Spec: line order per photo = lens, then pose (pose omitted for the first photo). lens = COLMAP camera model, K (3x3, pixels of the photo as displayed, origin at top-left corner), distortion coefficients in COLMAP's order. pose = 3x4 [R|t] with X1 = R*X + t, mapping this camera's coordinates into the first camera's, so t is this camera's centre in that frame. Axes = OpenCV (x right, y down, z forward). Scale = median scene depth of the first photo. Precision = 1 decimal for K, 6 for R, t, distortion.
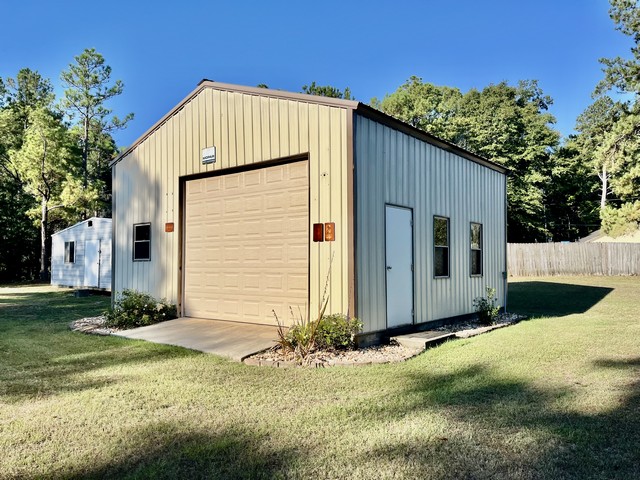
lens RADIAL K [[490.4, 0, 319.2], [0, 490.4, 241.8], [0, 0, 1]] dist [0.037672, -0.027526]
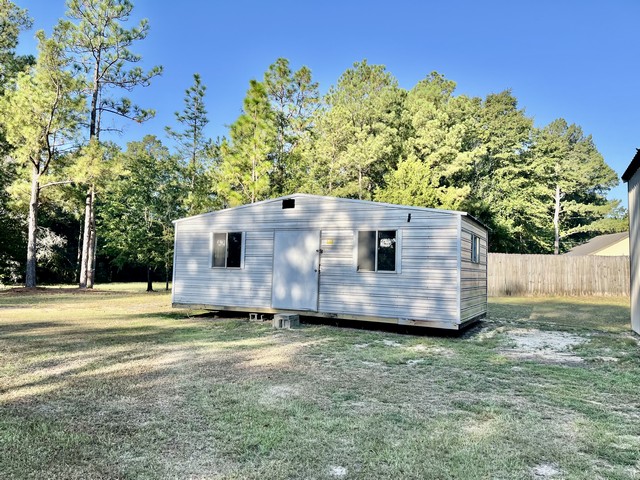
lens RADIAL K [[490.4, 0, 320.8], [0, 490.4, 239.1], [0, 0, 1]] dist [0.037672, -0.027526]
pose [[0.970383, 0.038628, 0.238465, -0.218554], [-0.032934, 0.999070, -0.027815, 0.008102], [-0.239317, 0.019138, 0.970753, 0.159320]]
